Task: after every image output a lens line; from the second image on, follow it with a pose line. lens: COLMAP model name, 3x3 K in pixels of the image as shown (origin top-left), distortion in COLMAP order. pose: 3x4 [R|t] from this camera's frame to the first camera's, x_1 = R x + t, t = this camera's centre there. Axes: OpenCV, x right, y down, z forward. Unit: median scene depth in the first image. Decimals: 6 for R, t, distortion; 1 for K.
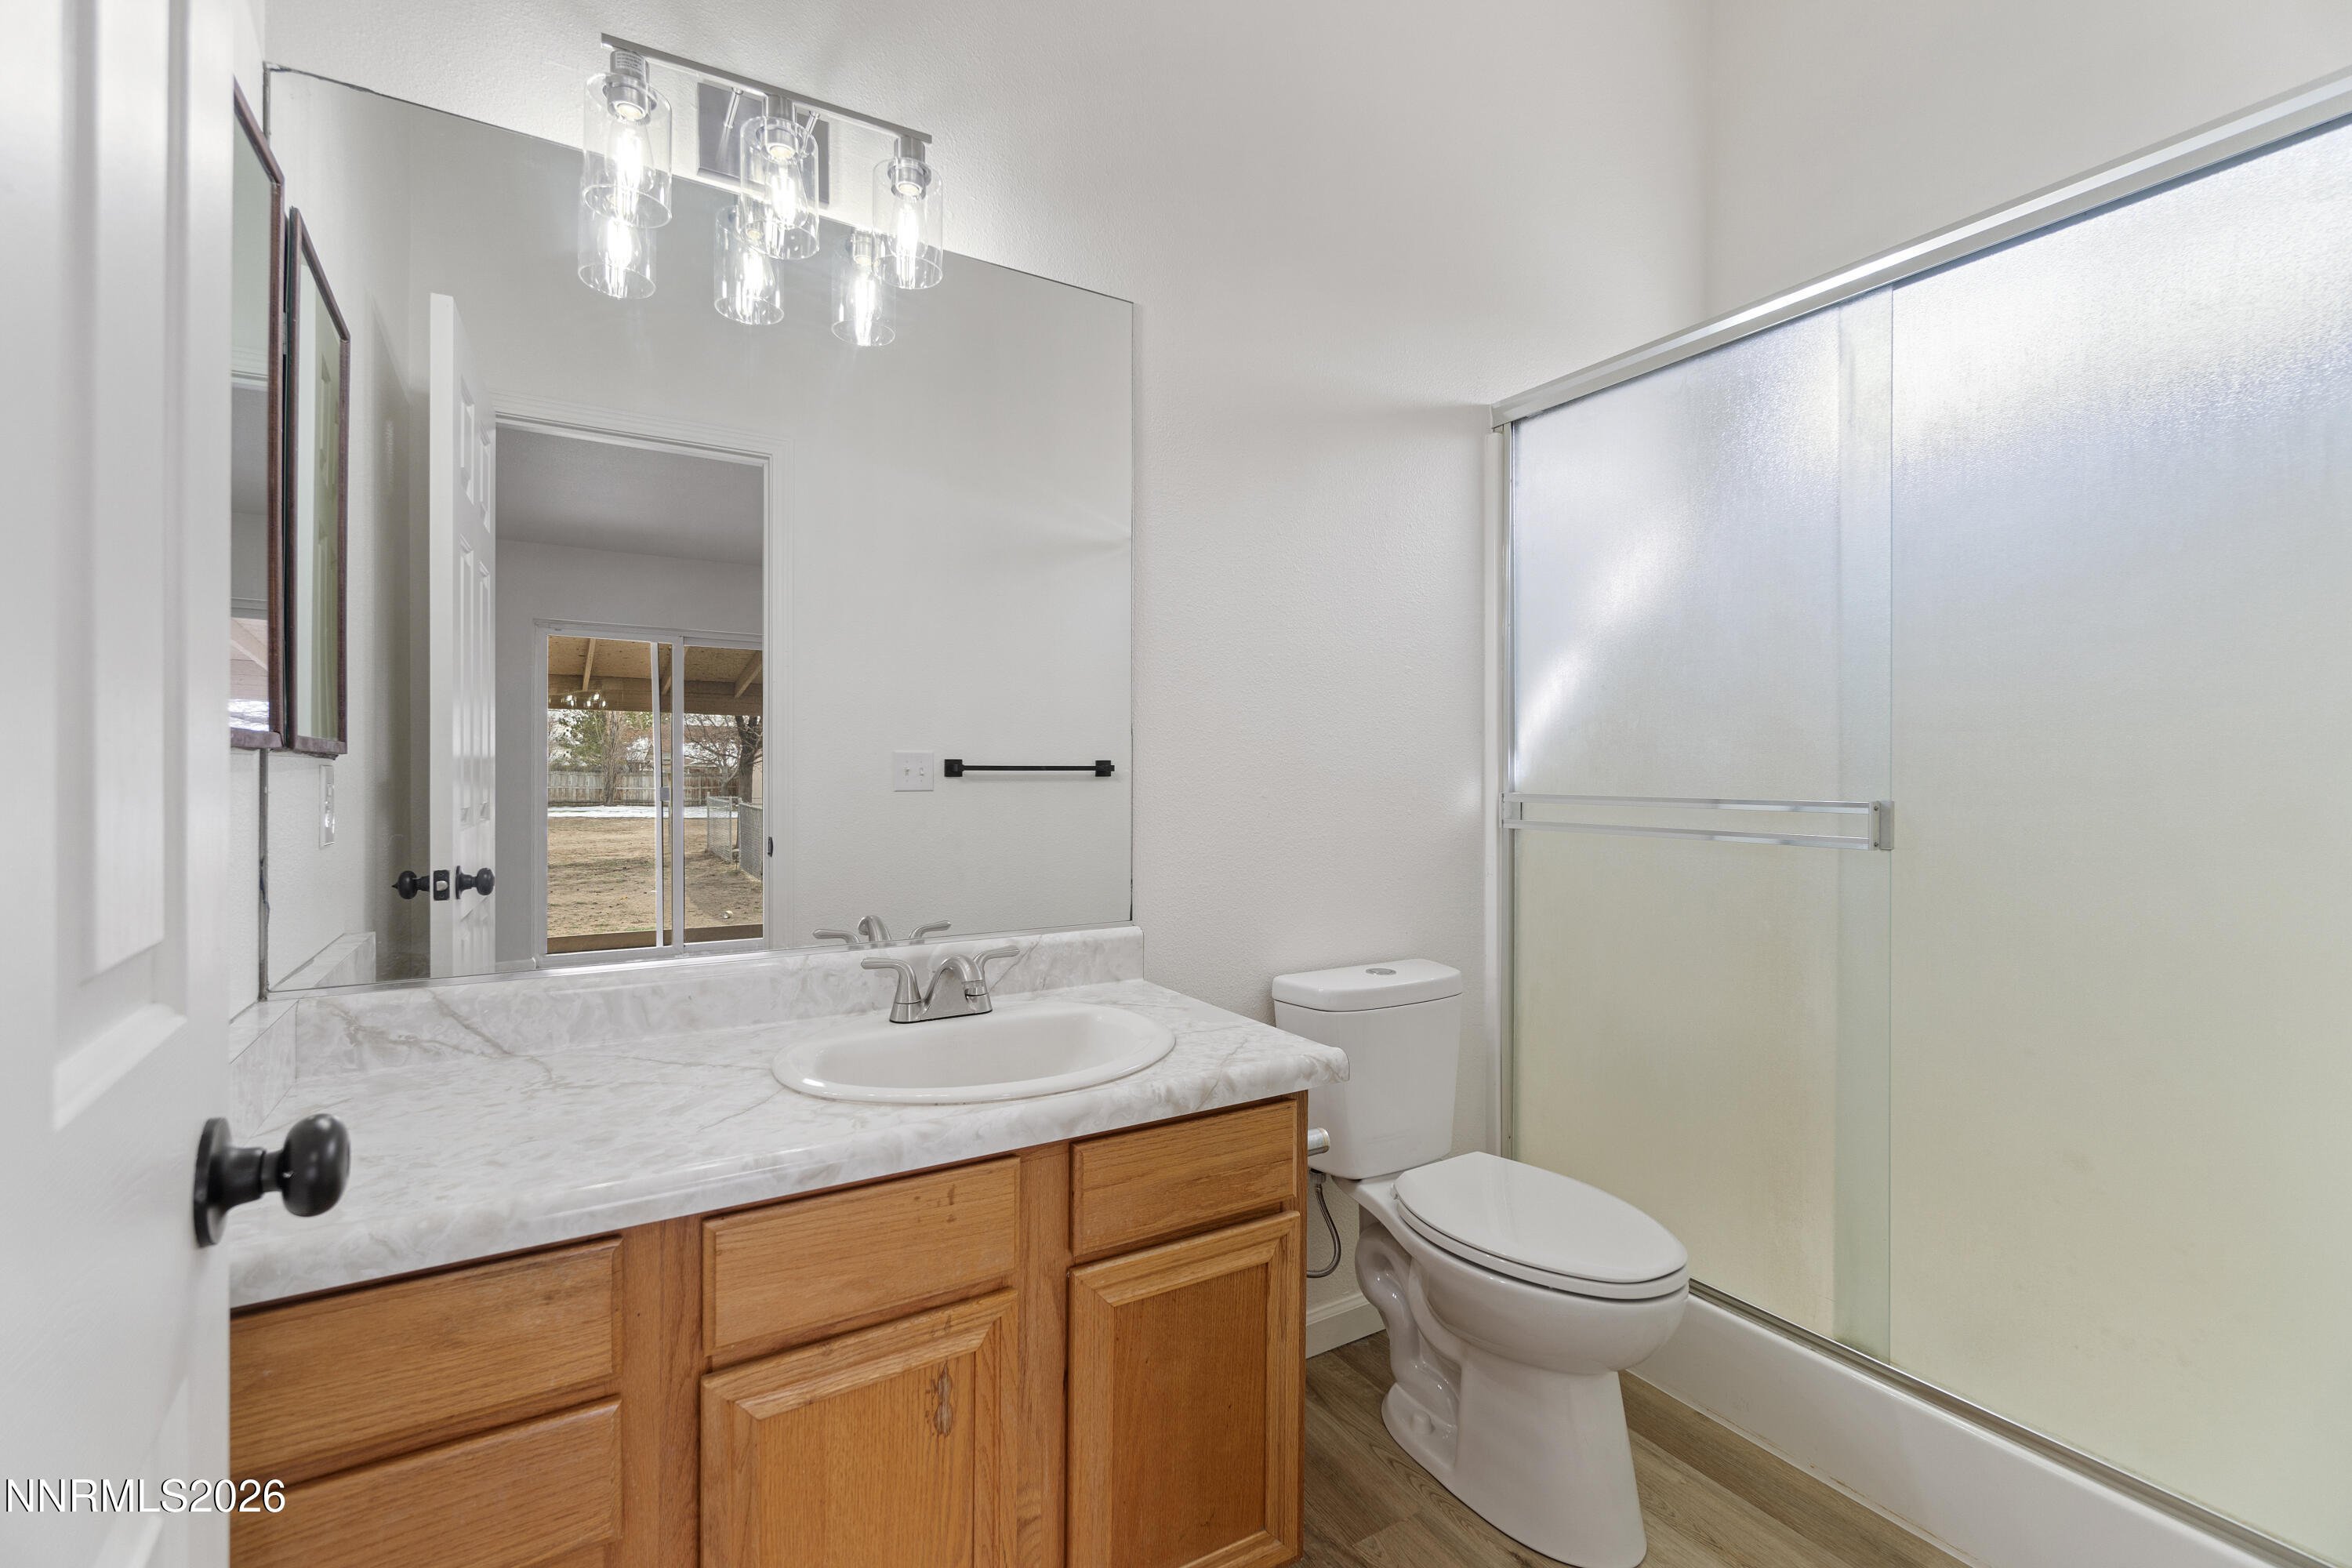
lens RADIAL K [[1006.9, 0, 1162.6], [0, 1006.9, 769.7], [0, 0, 1]] dist [-0.002449, 0.000166]
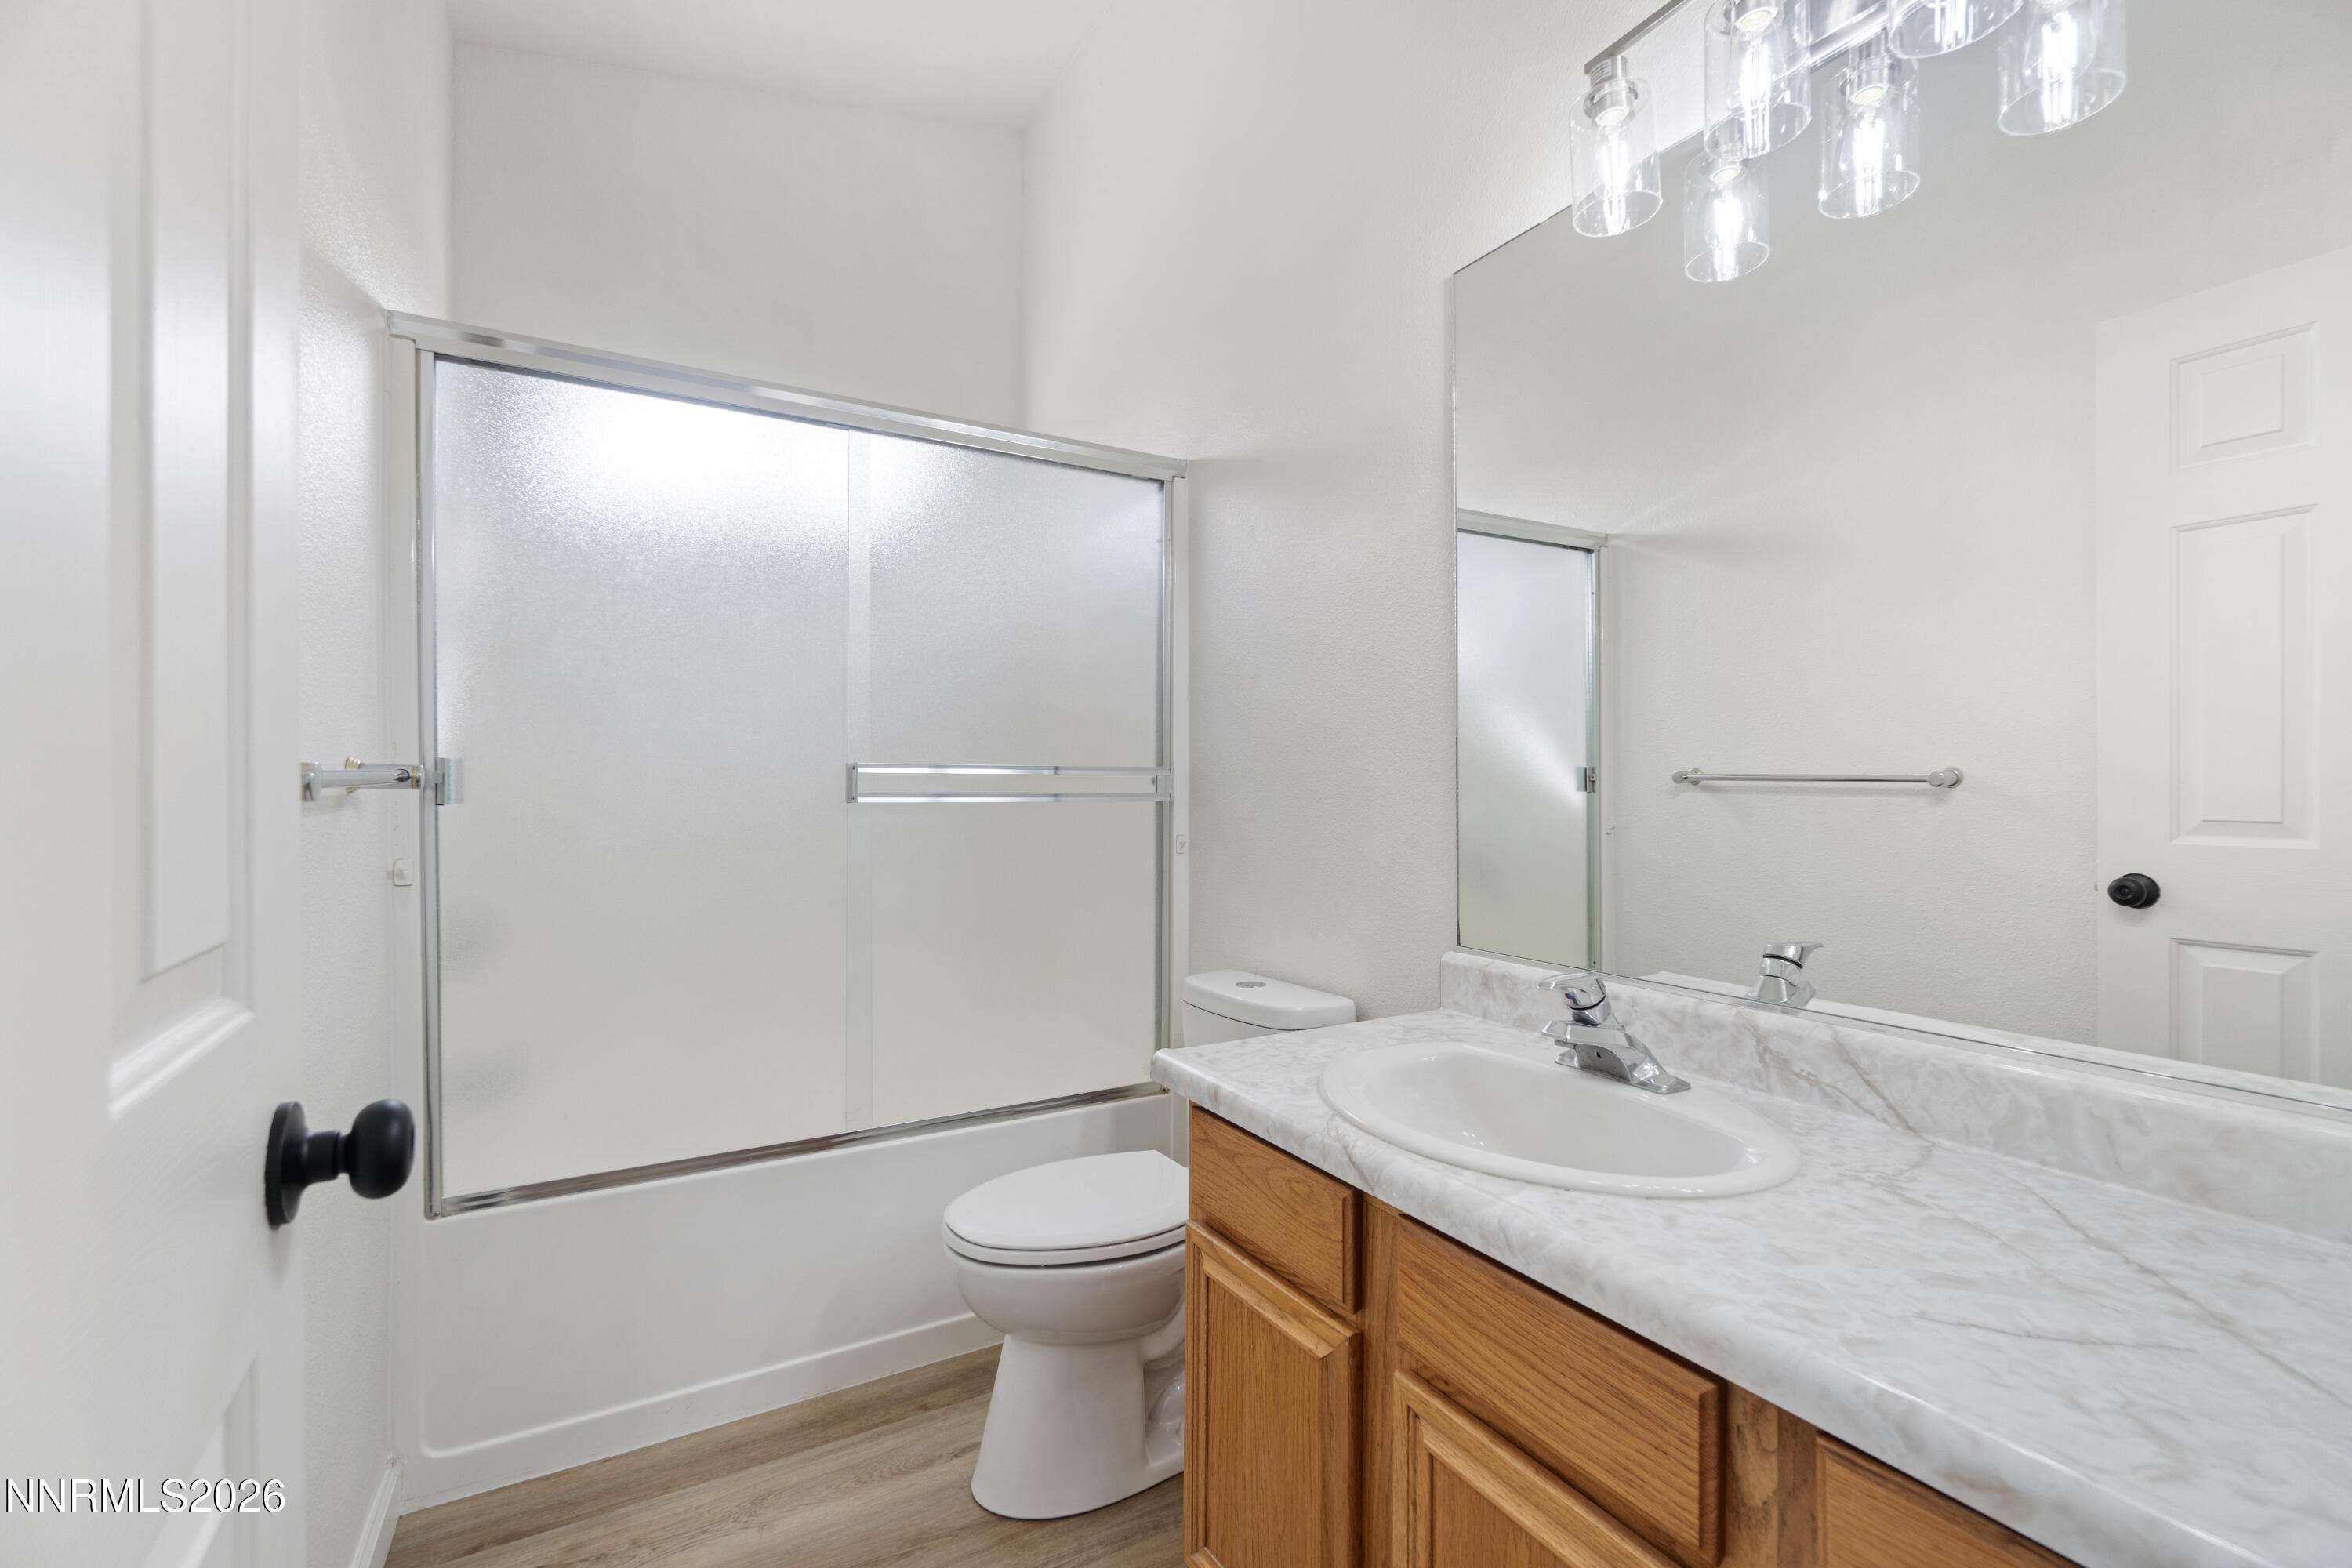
lens RADIAL K [[1037.0, 0, 1176.0], [0, 1037.0, 784.0], [0, 0, 1]] dist [-0.000500, 0.009893]
pose [[-0.015565, -0.001956, -0.999877, 0.216652], [0.005112, 0.999985, -0.002035, -0.000160], [0.999866, -0.005143, -0.015555, 0.451709]]
